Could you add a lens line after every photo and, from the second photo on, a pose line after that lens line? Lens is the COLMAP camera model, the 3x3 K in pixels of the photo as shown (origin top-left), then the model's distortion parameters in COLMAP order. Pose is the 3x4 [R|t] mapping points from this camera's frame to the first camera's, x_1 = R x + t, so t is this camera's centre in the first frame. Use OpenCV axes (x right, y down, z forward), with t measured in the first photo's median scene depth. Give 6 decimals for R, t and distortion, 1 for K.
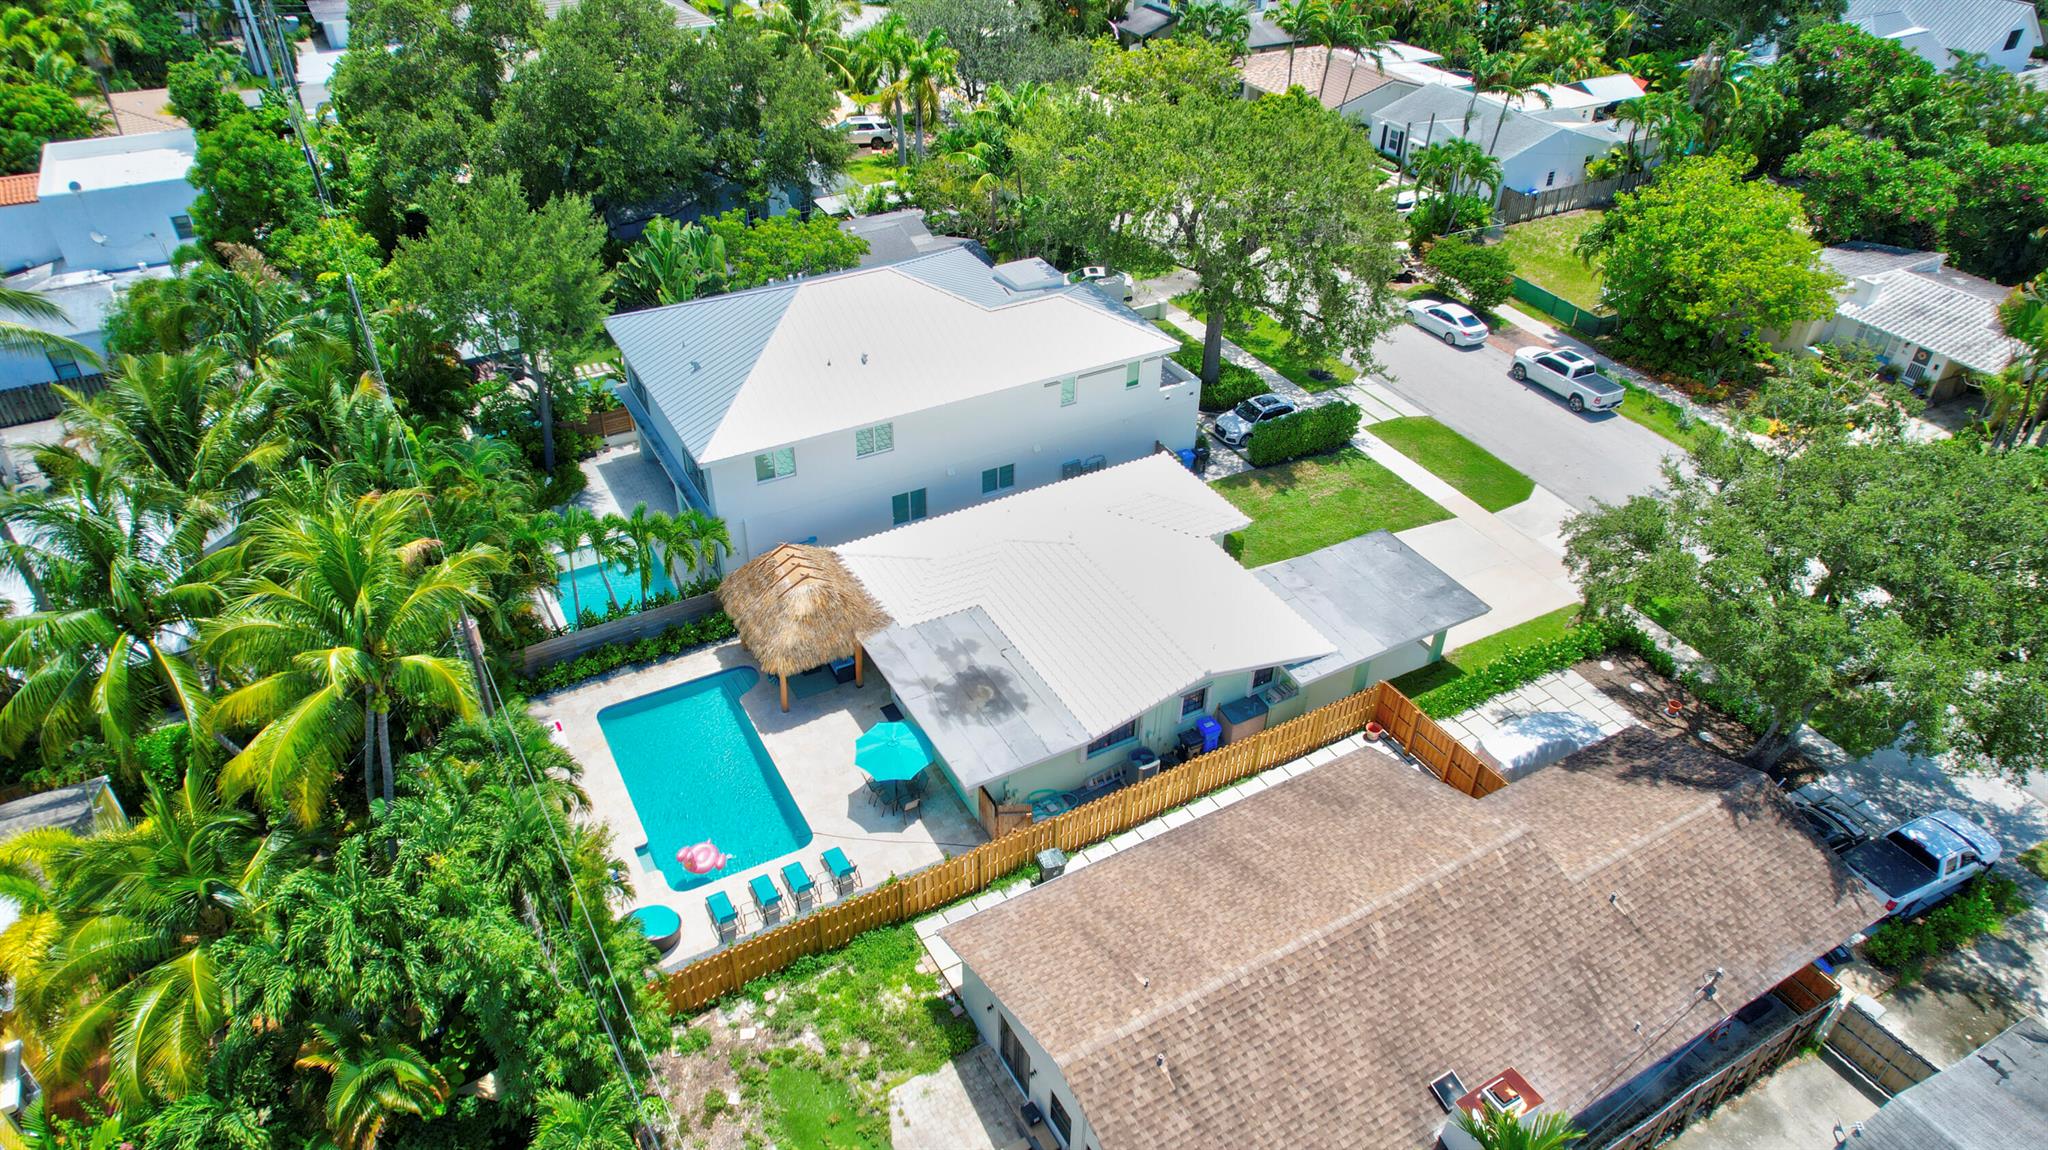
lens RADIAL K [[1322.0, 0, 1024.0], [0, 1322.0, 575.0], [0, 0, 1]] dist [-0.072037, 0.061491]
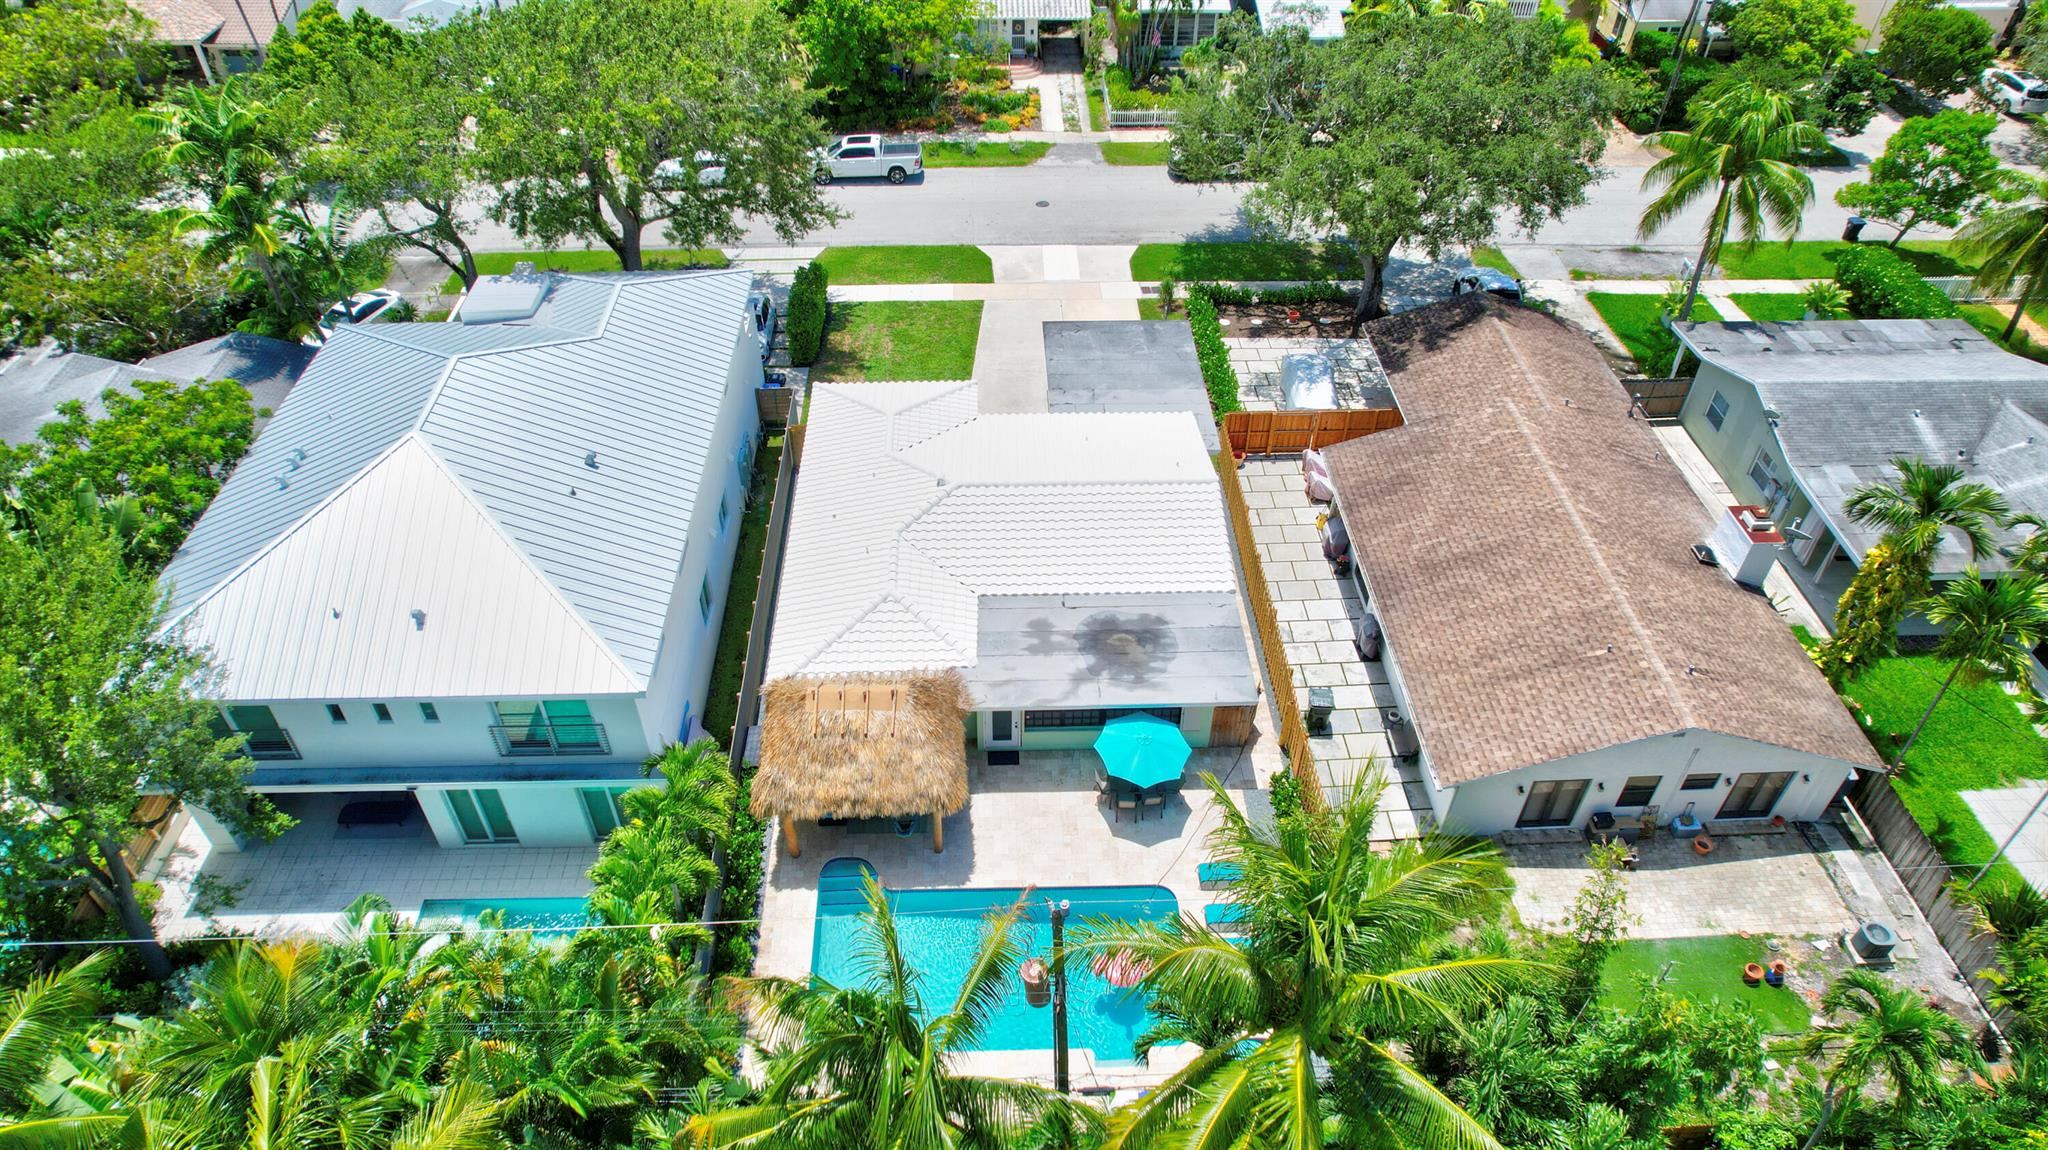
lens RADIAL K [[1322.0, 0, 1024.0], [0, 1322.0, 575.0], [0, 0, 1]] dist [-0.072037, 0.061491]
pose [[0.459536, -0.595723, 0.658742, -0.660618], [0.525626, 0.780274, 0.338954, -0.300442], [-0.715922, 0.190491, 0.671691, 0.471745]]
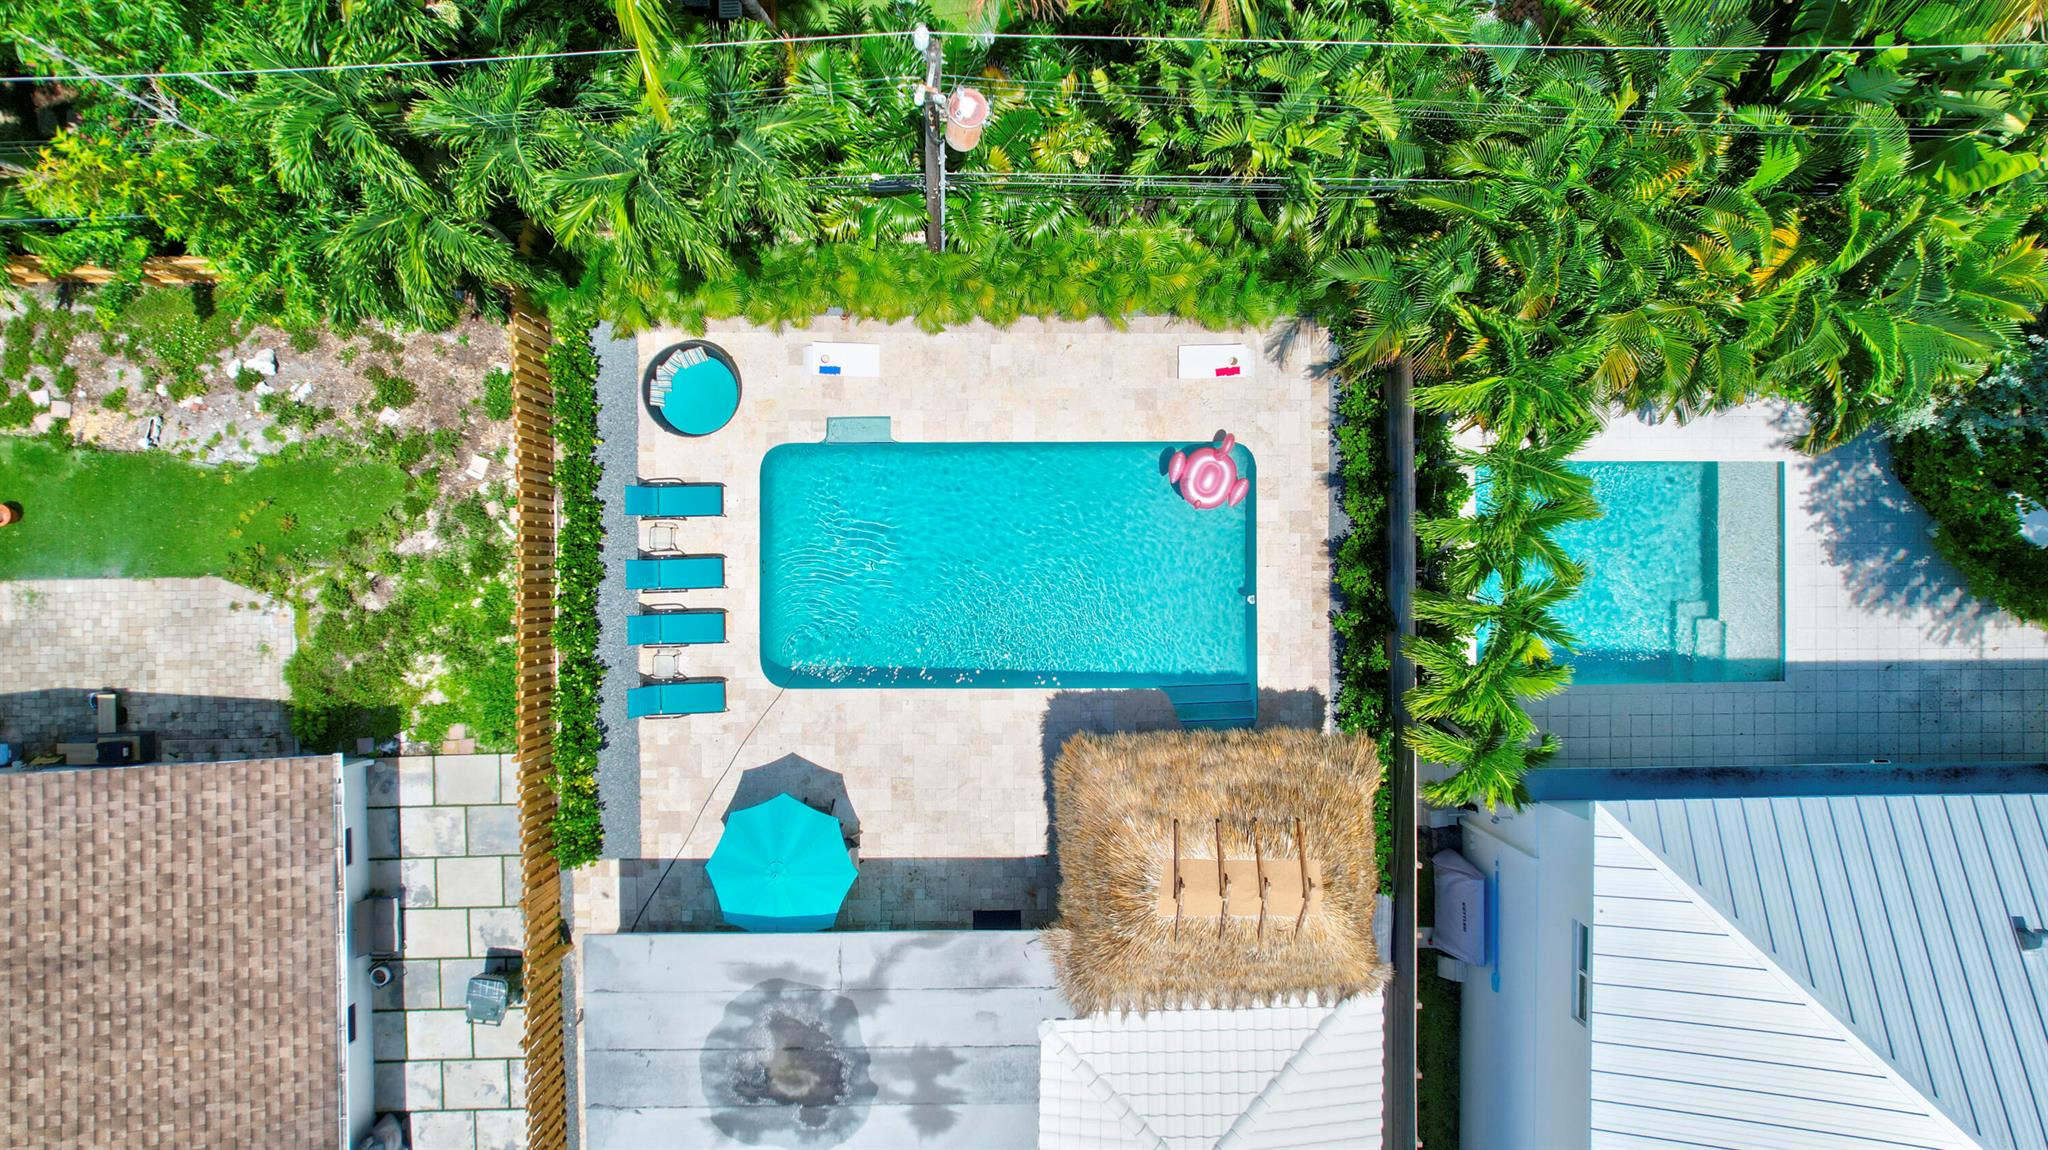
lens RADIAL K [[1322.0, 0, 1024.0], [0, 1322.0, 575.0], [0, 0, 1]] dist [-0.072037, 0.061491]
pose [[-0.476232, 0.878662, -0.033995, -0.246072], [-0.535370, -0.259066, 0.803905, -0.345828], [0.697554, 0.401045, 0.593785, 0.721652]]
